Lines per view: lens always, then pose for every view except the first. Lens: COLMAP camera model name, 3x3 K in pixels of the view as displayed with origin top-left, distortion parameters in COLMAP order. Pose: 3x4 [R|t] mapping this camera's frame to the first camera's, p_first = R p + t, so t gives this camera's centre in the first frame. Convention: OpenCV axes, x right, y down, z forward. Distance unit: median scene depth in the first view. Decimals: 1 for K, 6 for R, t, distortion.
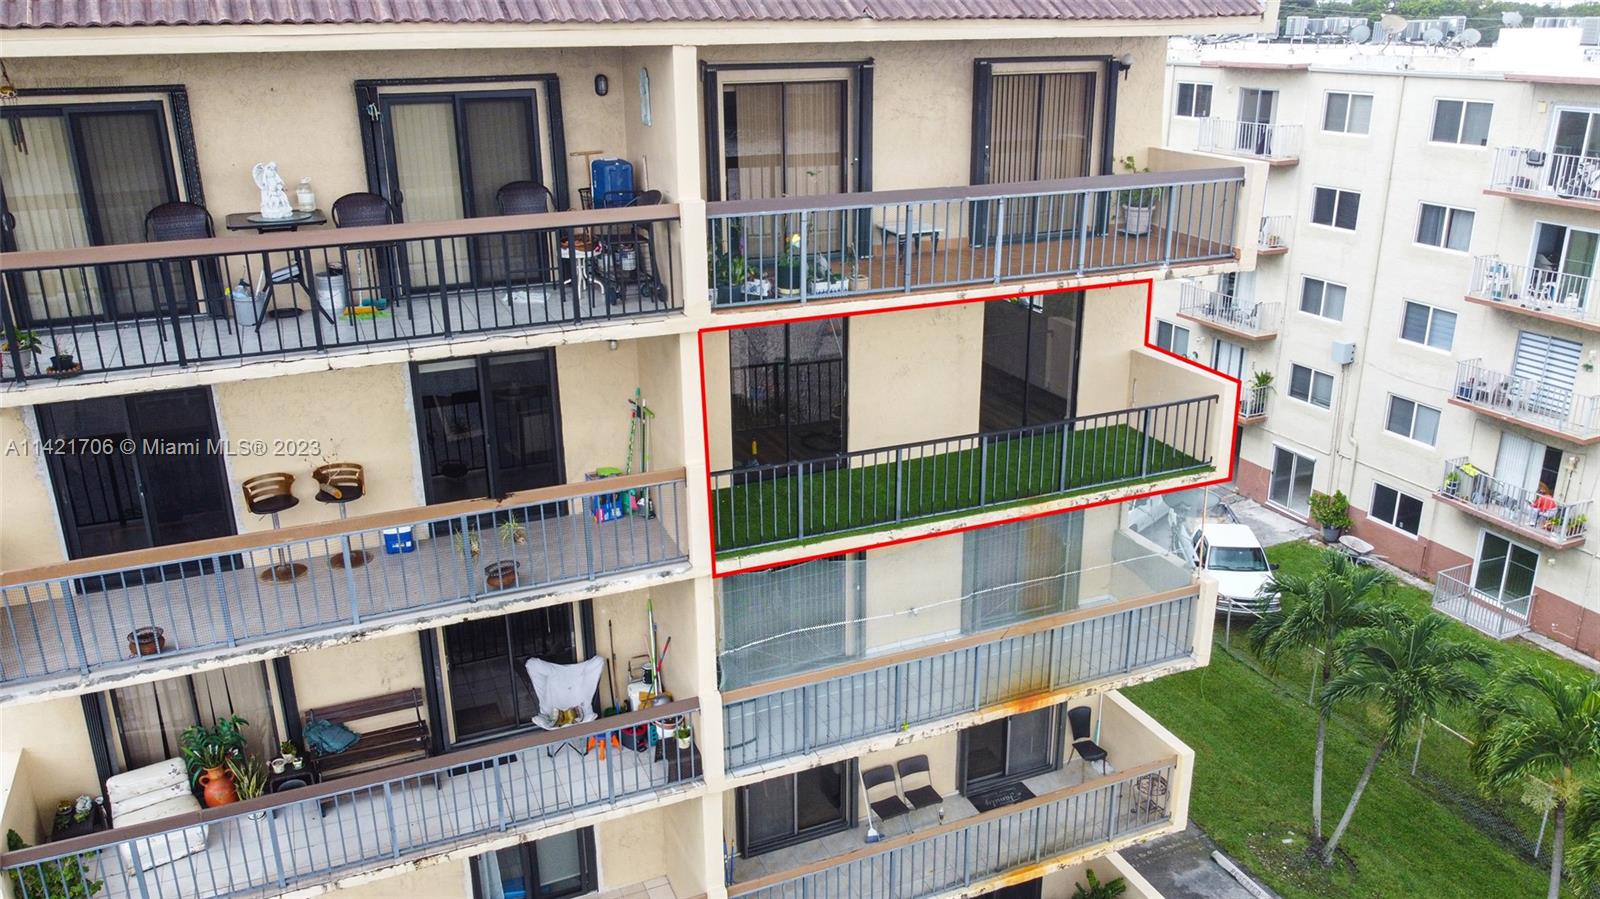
lens RADIAL K [[1210.9, 0, 800.0], [0, 1210.9, 449.5], [0, 0, 1]] dist [0.007296, 0.000447]
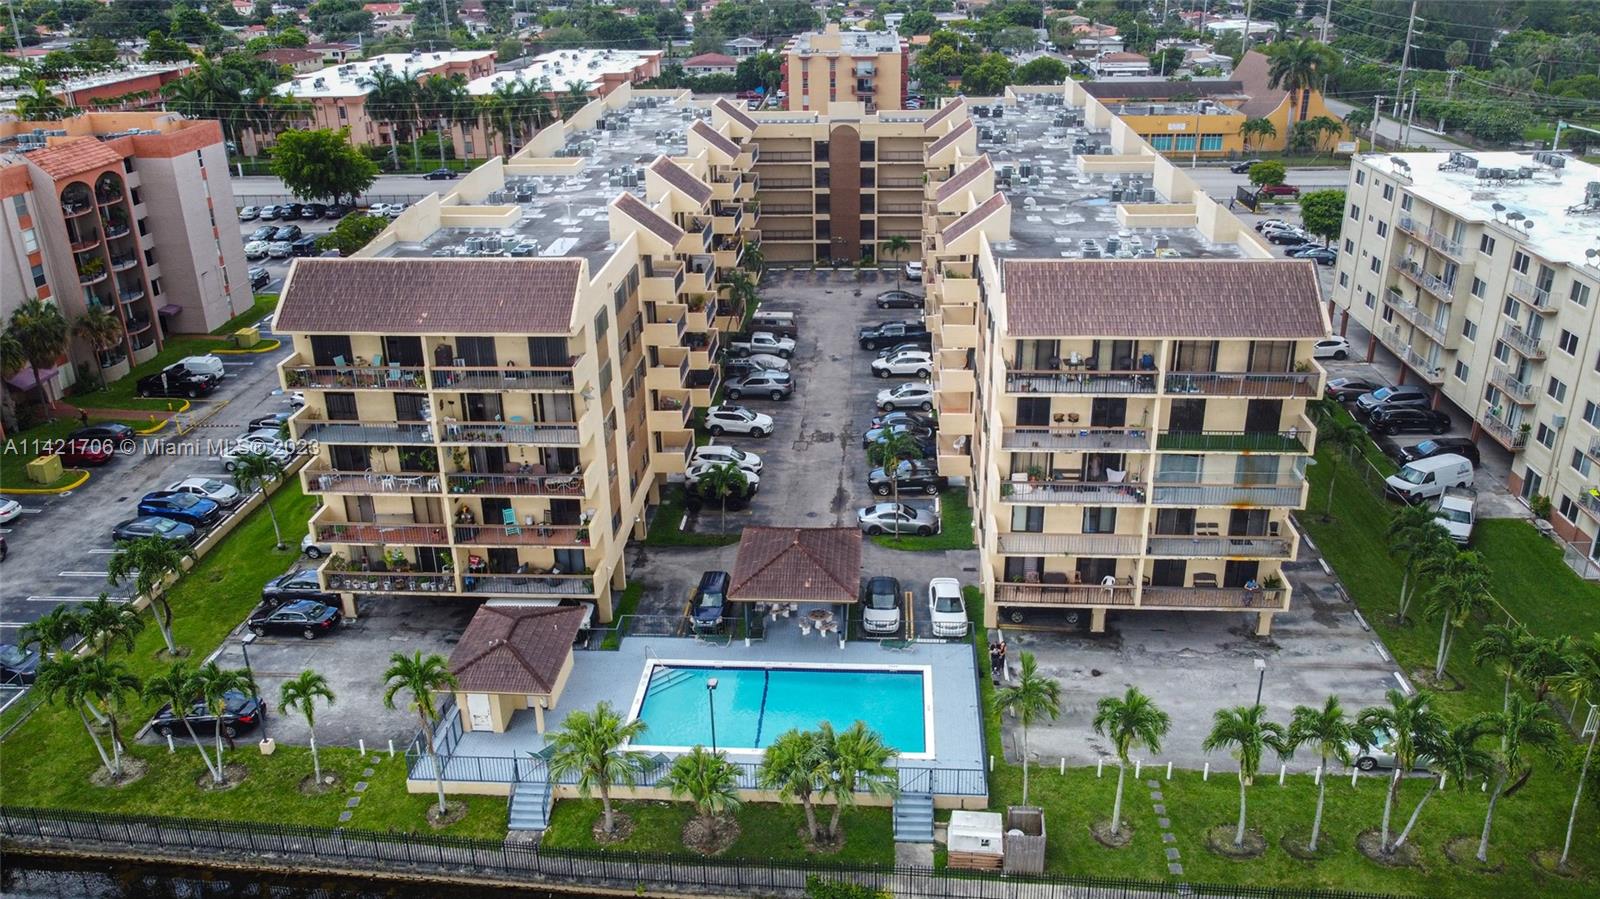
lens RADIAL K [[1210.9, 0, 800.0], [0, 1210.9, 449.5], [0, 0, 1]] dist [0.007296, 0.000447]
pose [[0.891143, 0.172975, -0.419457, 0.566209], [-0.146022, 0.984630, 0.095816, -0.127684], [0.429584, -0.024136, 0.902704, -3.200483]]
